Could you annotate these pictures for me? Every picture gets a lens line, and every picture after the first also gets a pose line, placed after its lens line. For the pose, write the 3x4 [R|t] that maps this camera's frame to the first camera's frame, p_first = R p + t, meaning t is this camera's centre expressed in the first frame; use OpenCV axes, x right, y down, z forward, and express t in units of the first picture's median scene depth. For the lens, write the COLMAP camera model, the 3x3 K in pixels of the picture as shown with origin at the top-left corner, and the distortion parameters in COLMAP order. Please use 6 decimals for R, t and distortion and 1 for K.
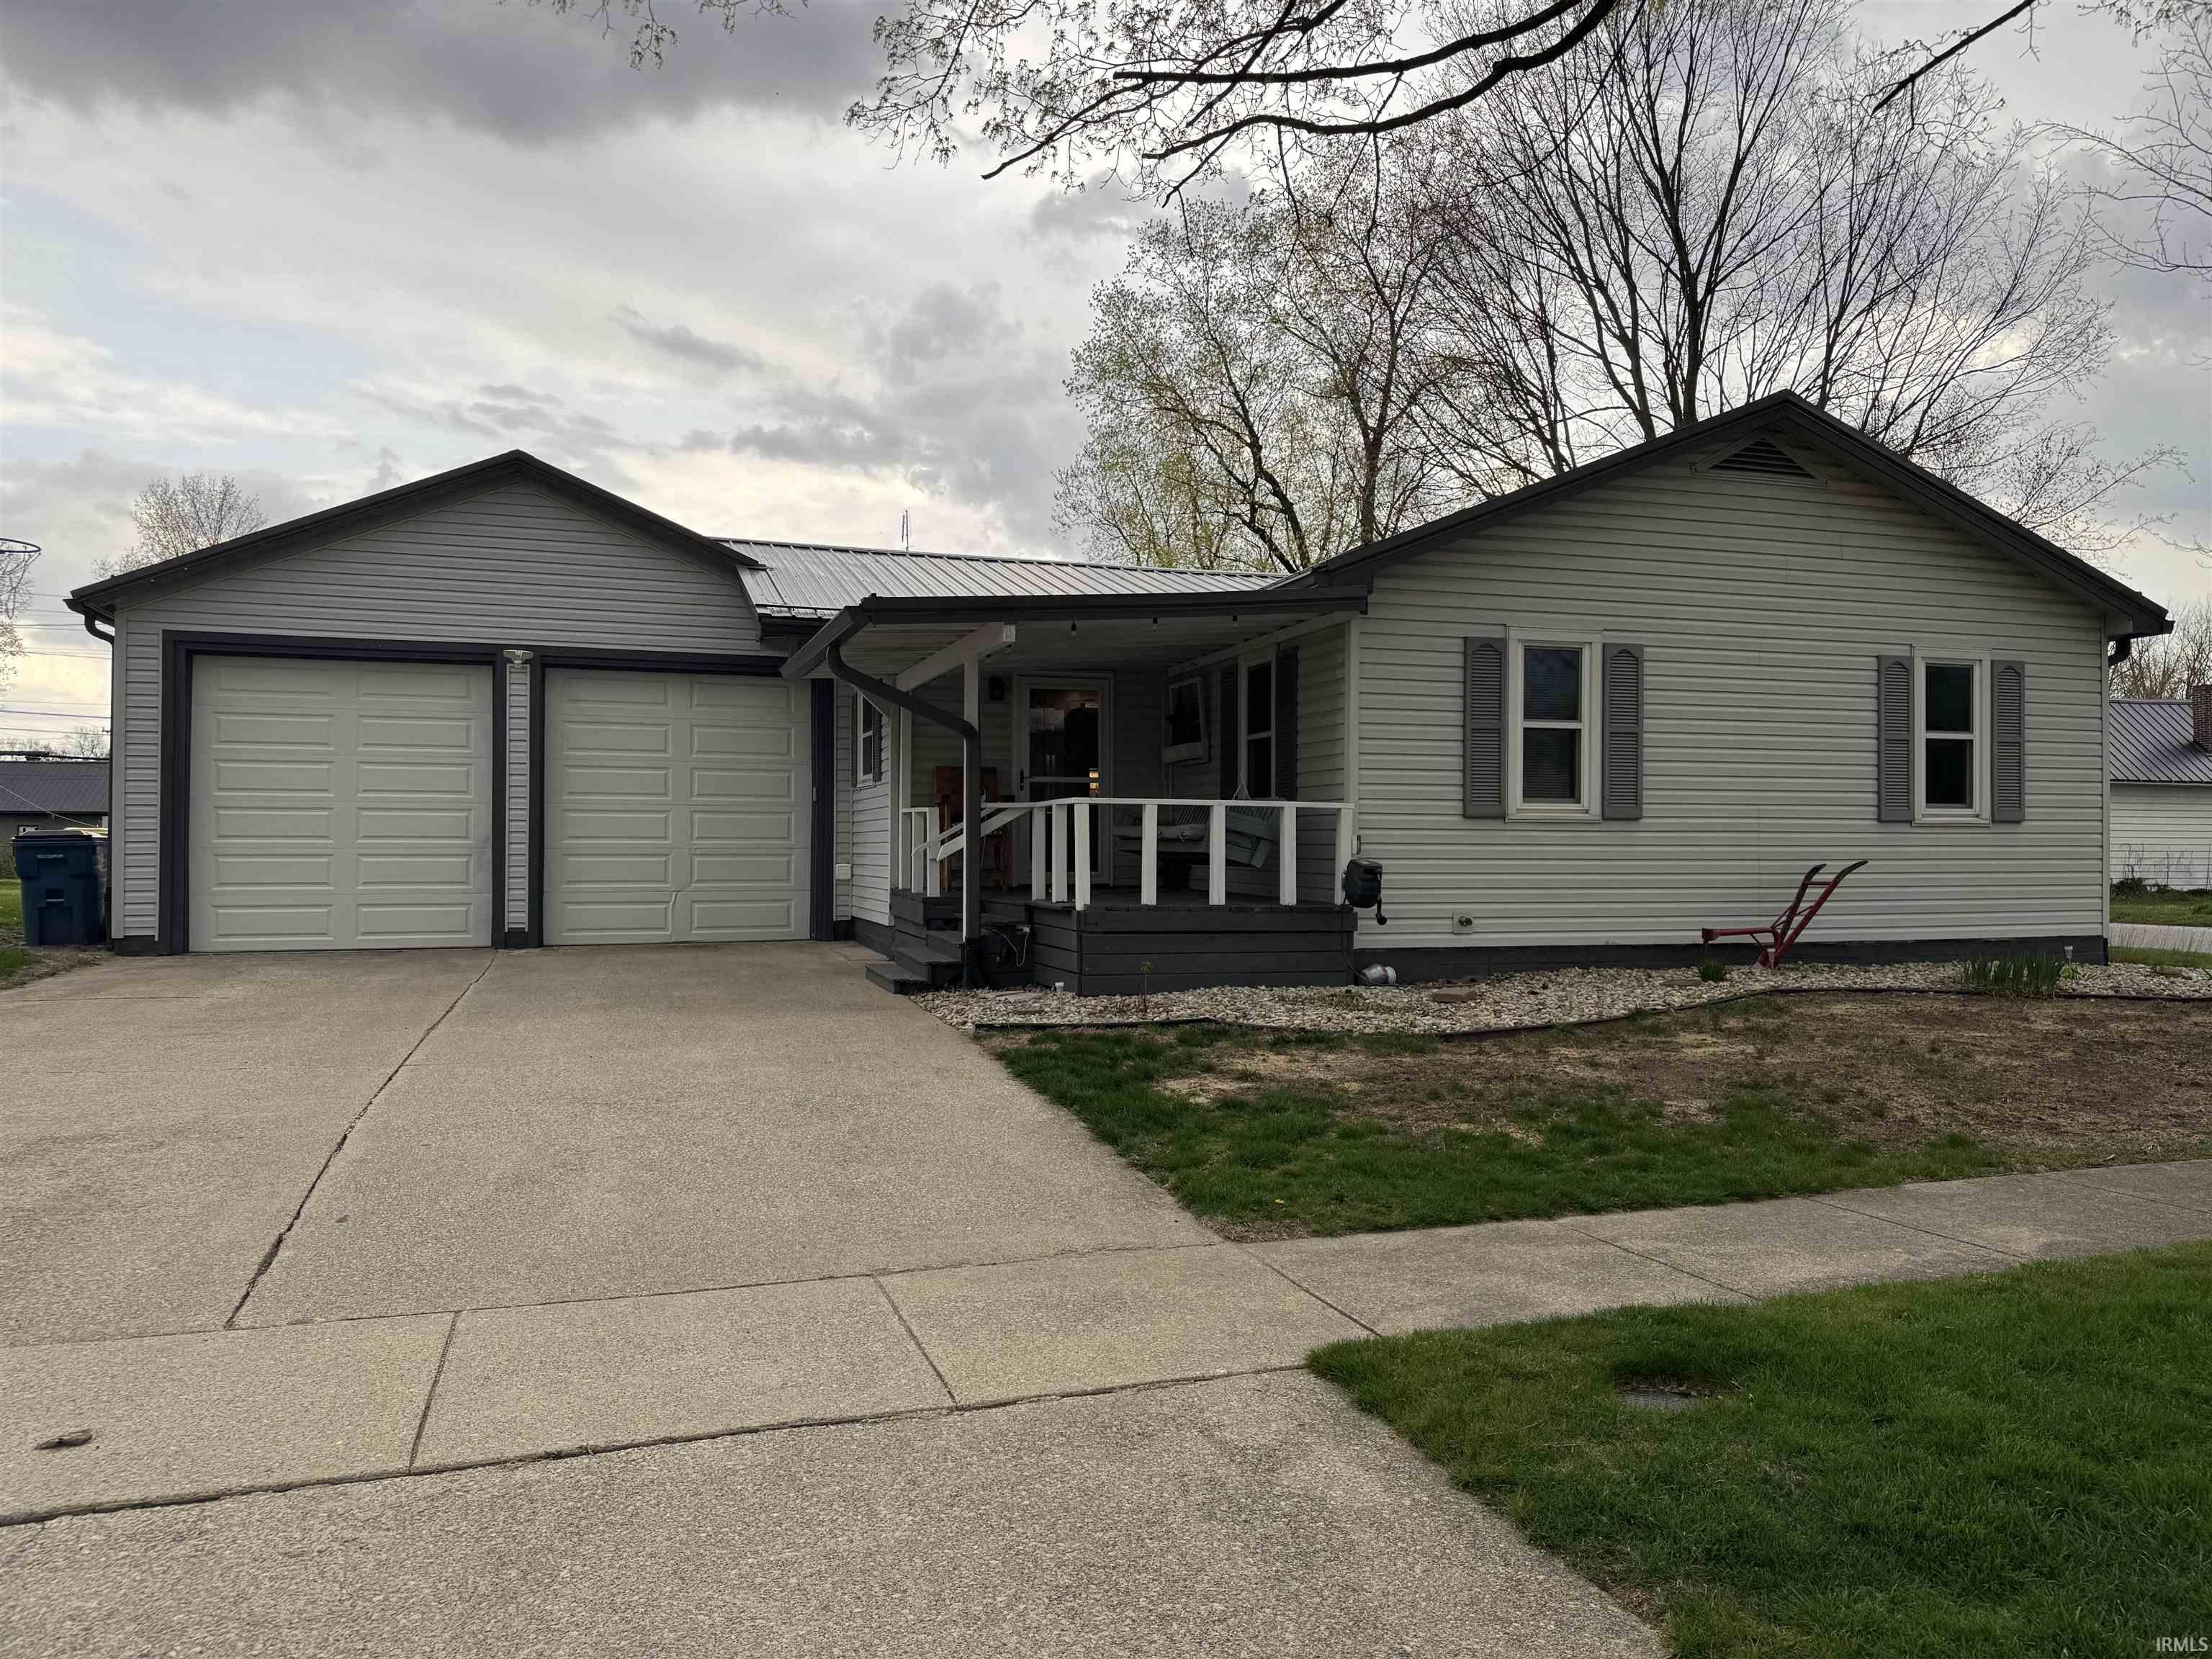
lens RADIAL K [[1511.0, 0, 1101.7], [0, 1511.0, 817.3], [0, 0, 1]] dist [0.007252, 0.003778]
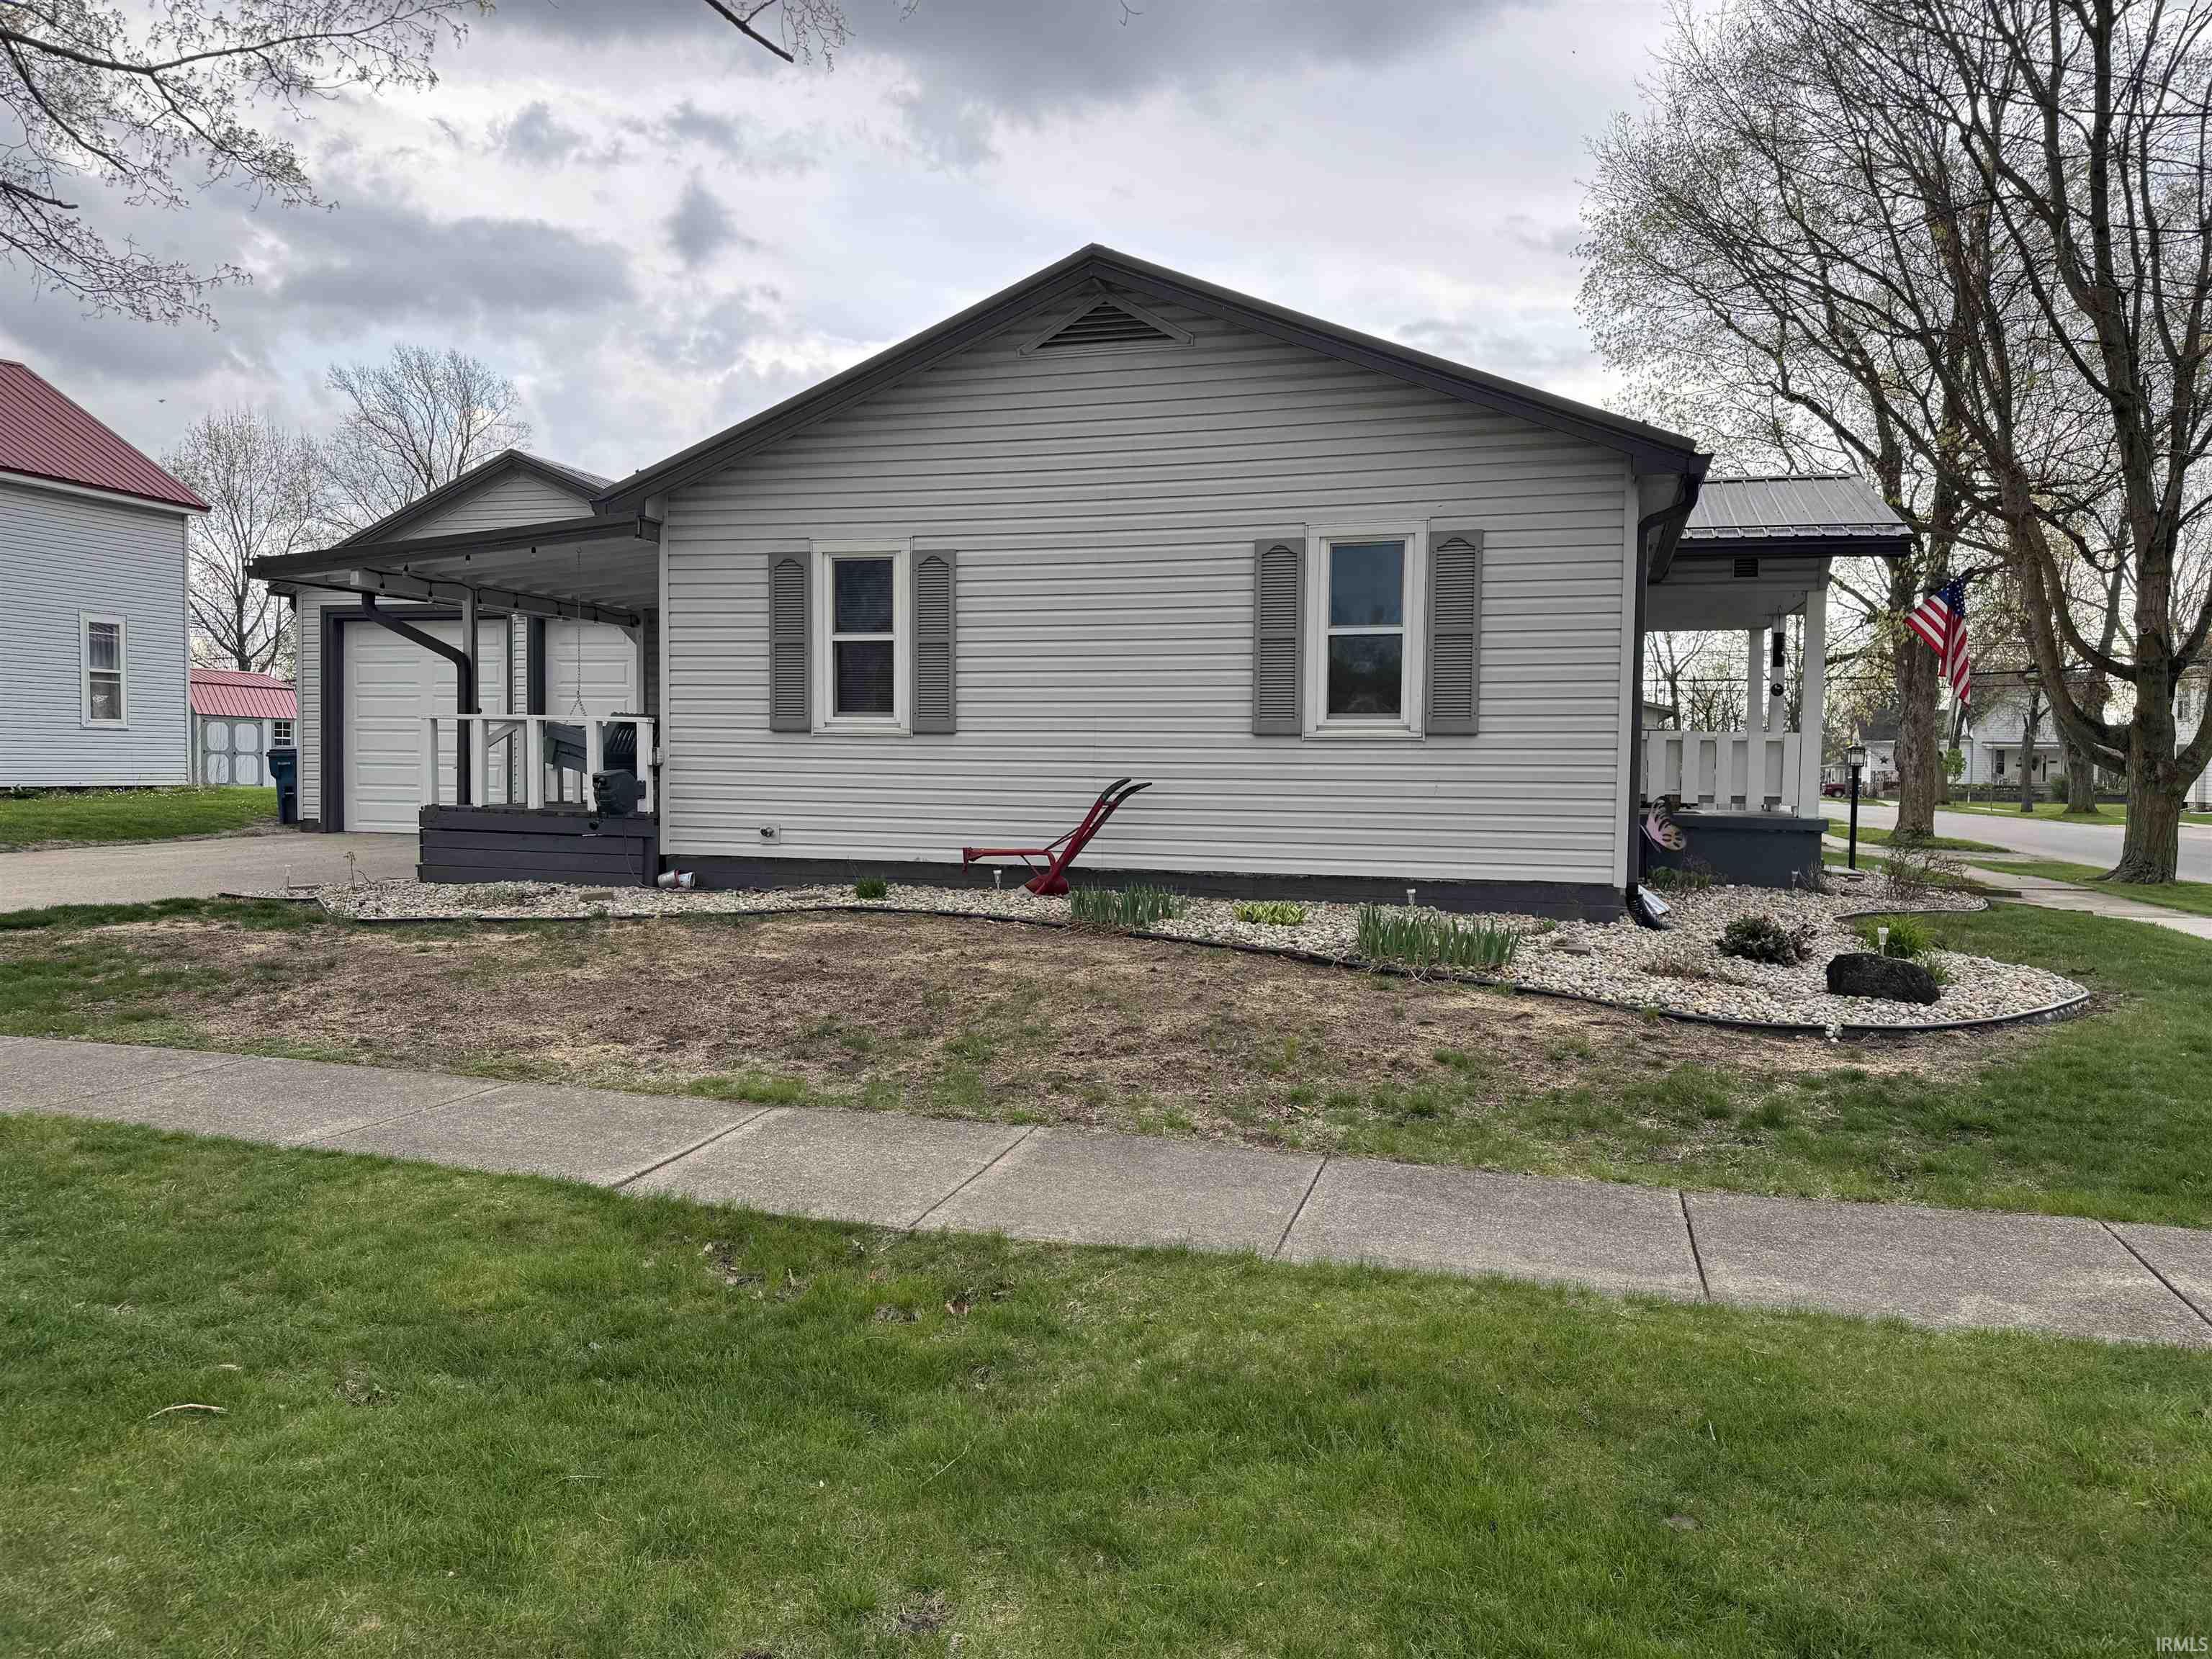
lens RADIAL K [[1560.0, 0, 1106.0], [0, 1560.0, 829.5], [0, 0, 1]] dist [0.057435, -0.053129]
pose [[0.830476, 0.031101, -0.556185, 0.986553], [0.000153, 0.998427, 0.056060, 0.007036], [0.557054, -0.046642, 0.829165, 0.227606]]
